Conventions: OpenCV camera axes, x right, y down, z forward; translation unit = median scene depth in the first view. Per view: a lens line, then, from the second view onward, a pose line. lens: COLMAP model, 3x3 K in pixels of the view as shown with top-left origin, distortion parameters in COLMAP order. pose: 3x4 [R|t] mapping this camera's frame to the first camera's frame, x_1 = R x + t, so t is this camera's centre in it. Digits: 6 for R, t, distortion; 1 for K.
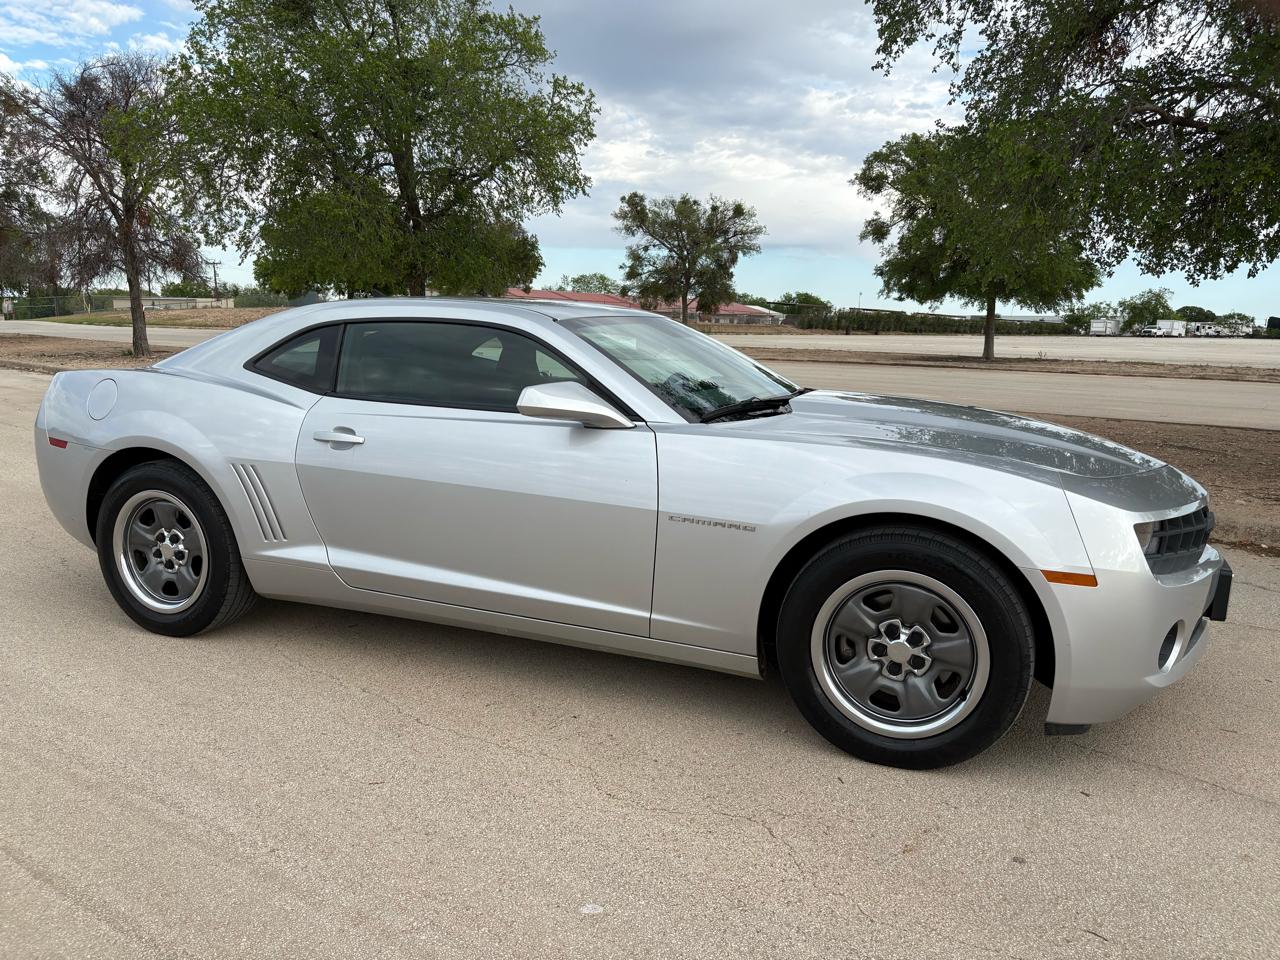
lens RADIAL K [[968.8, 0, 637.2], [0, 968.8, 491.9], [0, 0, 1]] dist [0.039139, -0.044689]
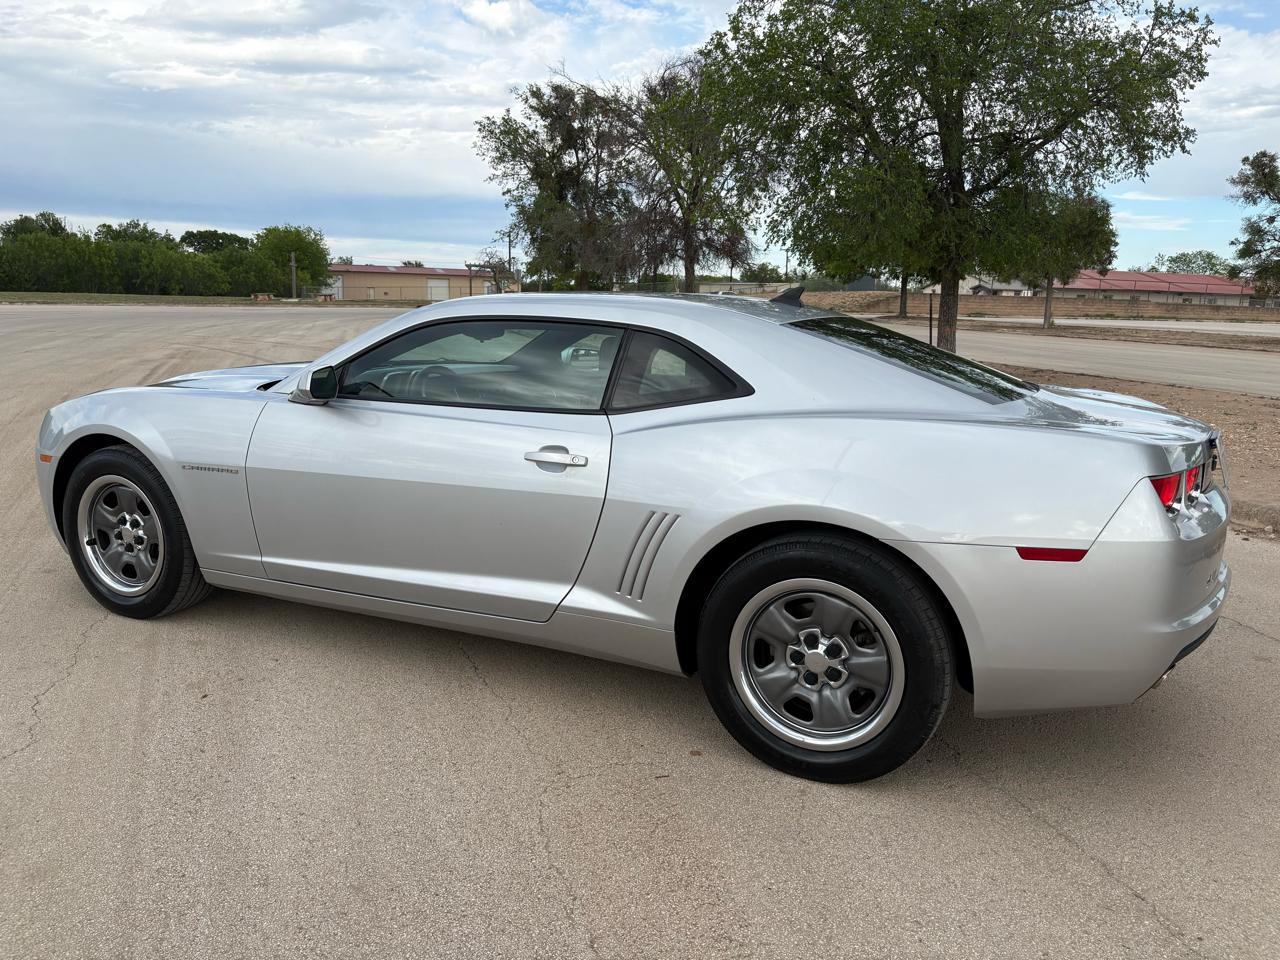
lens RADIAL K [[968.8, 0, 636.3], [0, 968.8, 487.7], [0, 0, 1]] dist [0.039139, -0.044689]
pose [[0.850375, 0.108505, -0.514868, 0.006584], [-0.102357, 0.993927, 0.040406, -0.025784], [0.516125, 0.018341, 0.856317, 0.113868]]
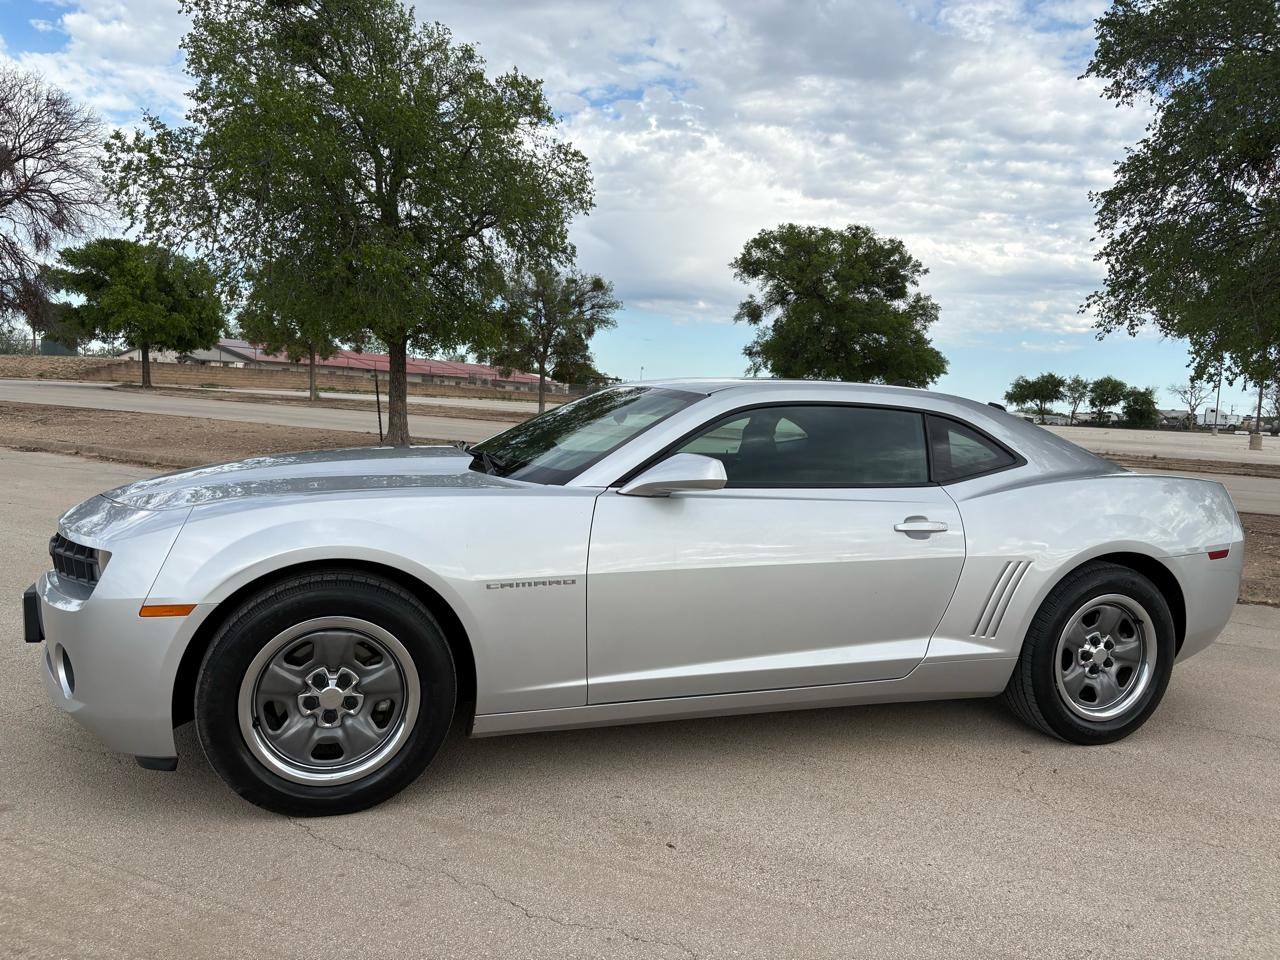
lens RADIAL K [[968.8, 0, 637.5], [0, 968.8, 494.9], [0, 0, 1]] dist [0.039139, -0.044689]
pose [[0.971135, 0.010383, 0.238303, -0.244181], [0.005052, 0.997933, -0.064067, -0.014673], [-0.238476, 0.063422, 0.969075, 0.068593]]
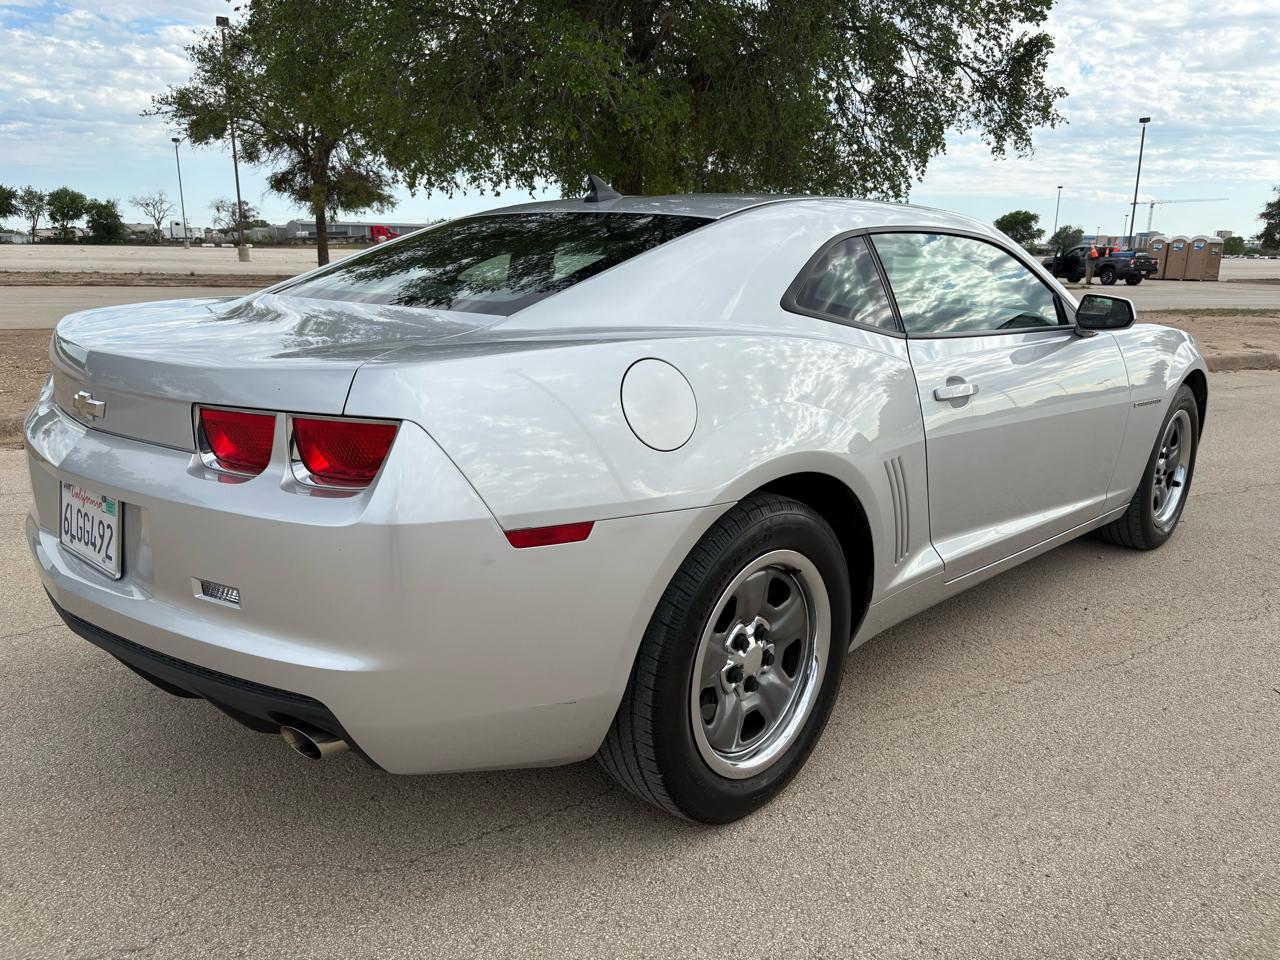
lens RADIAL K [[968.8, 0, 635.5], [0, 968.8, 491.7], [0, 0, 1]] dist [0.039139, -0.044689]
pose [[0.360200, -0.234413, 0.902943, -0.264265], [0.147981, 0.970017, 0.192793, -0.039277], [-0.921063, 0.064174, 0.384089, 0.230088]]
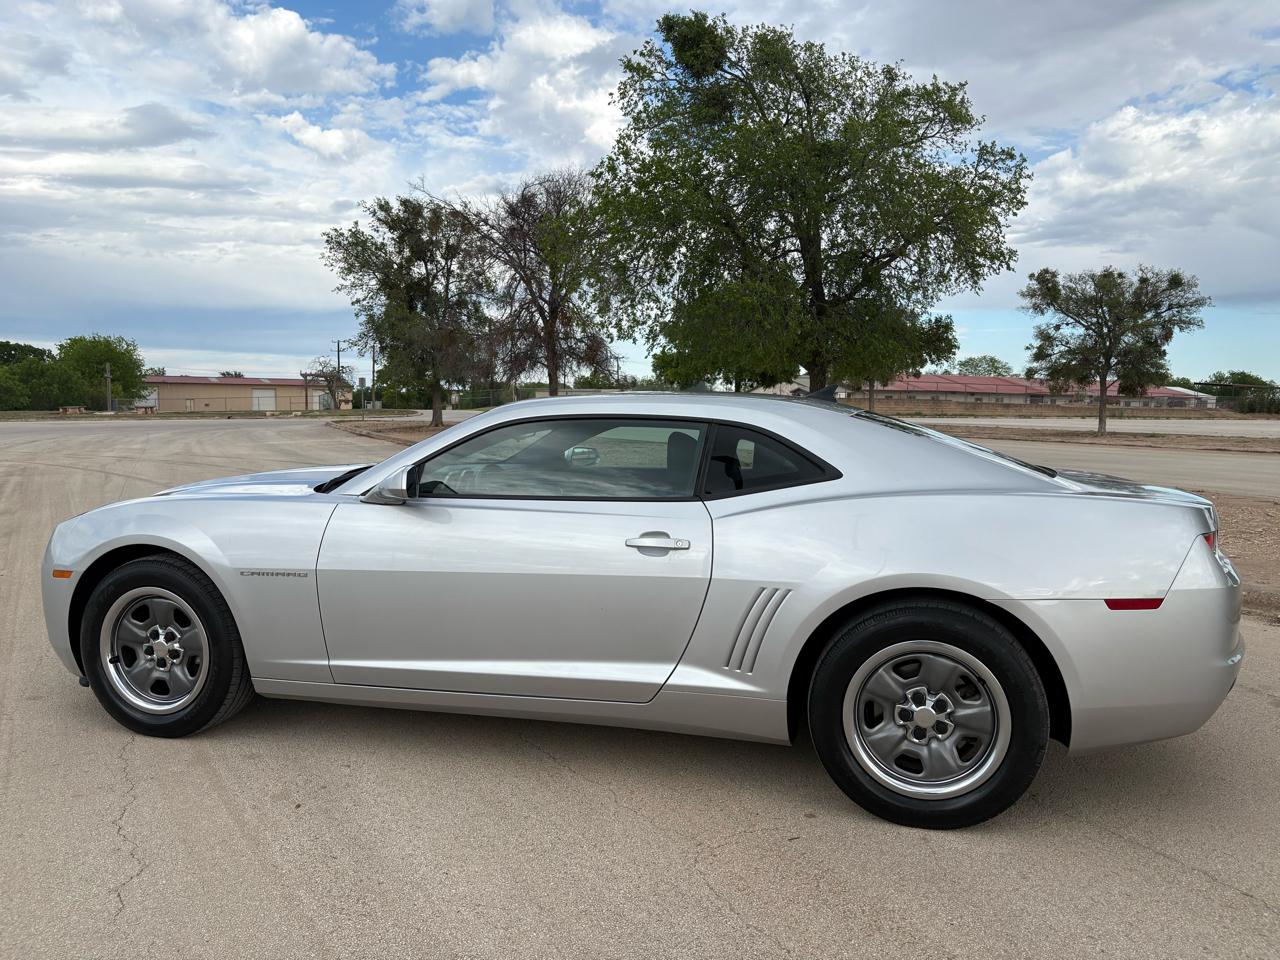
lens RADIAL K [[968.8, 0, 640.7], [0, 968.8, 490.3], [0, 0, 1]] dist [0.039139, -0.044689]
pose [[0.929822, 0.025351, -0.367136, -0.039488], [-0.057659, 0.995339, -0.077300, -0.016569], [0.363465, 0.093044, 0.926950, 0.074257]]
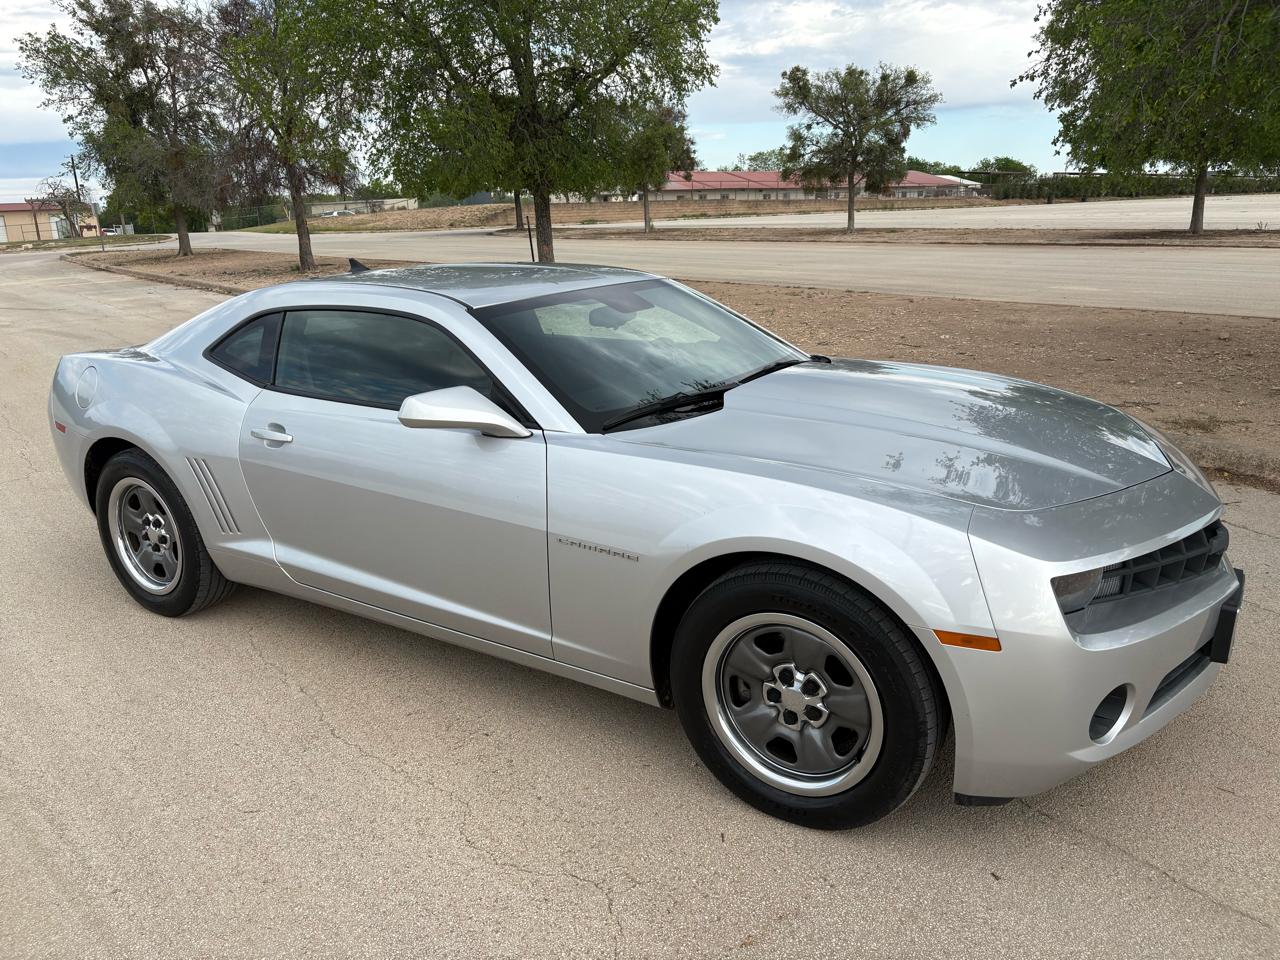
lens RADIAL K [[968.8, 0, 637.1], [0, 968.8, 488.7], [0, 0, 1]] dist [0.039139, -0.044689]
pose [[0.982697, 0.003946, -0.185176, 0.057685], [0.016809, 0.993747, 0.110380, -0.025340], [0.184454, -0.111583, 0.976487, 0.025003]]
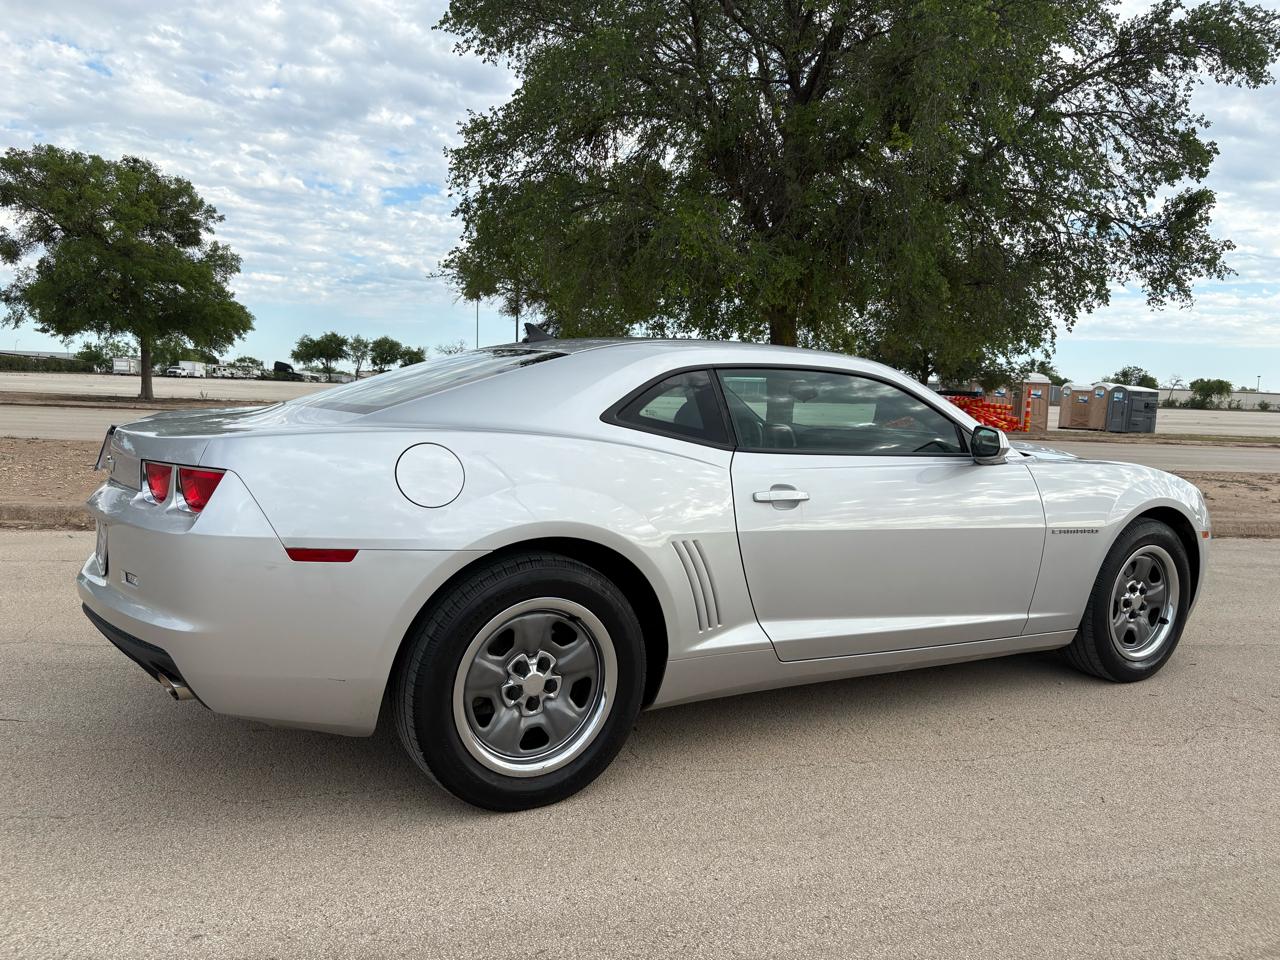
lens RADIAL K [[968.8, 0, 634.3], [0, 968.8, 490.2], [0, 0, 1]] dist [0.039139, -0.044689]
pose [[0.591515, -0.077192, 0.802590, -0.268136], [0.110306, 0.993795, 0.014286, -0.021643], [-0.798713, 0.080080, 0.596360, 0.140322]]
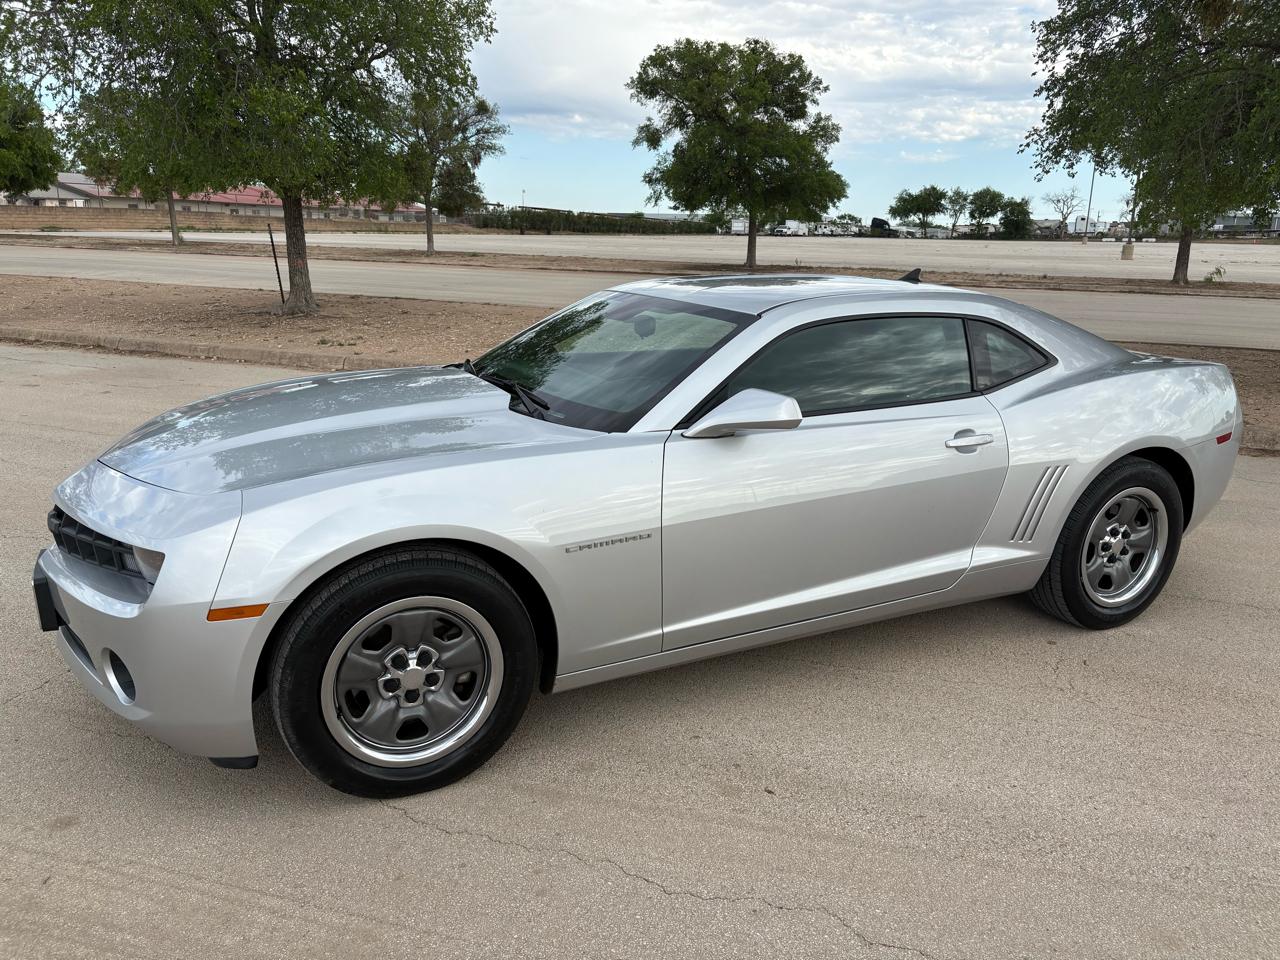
lens RADIAL K [[968.8, 0, 640.8], [0, 968.8, 488.1], [0, 0, 1]] dist [0.039139, -0.044689]
pose [[0.936002, -0.089582, 0.340405, -0.276281], [0.055952, 0.992643, 0.107378, -0.040458], [-0.347520, -0.081460, 0.934128, 0.089668]]
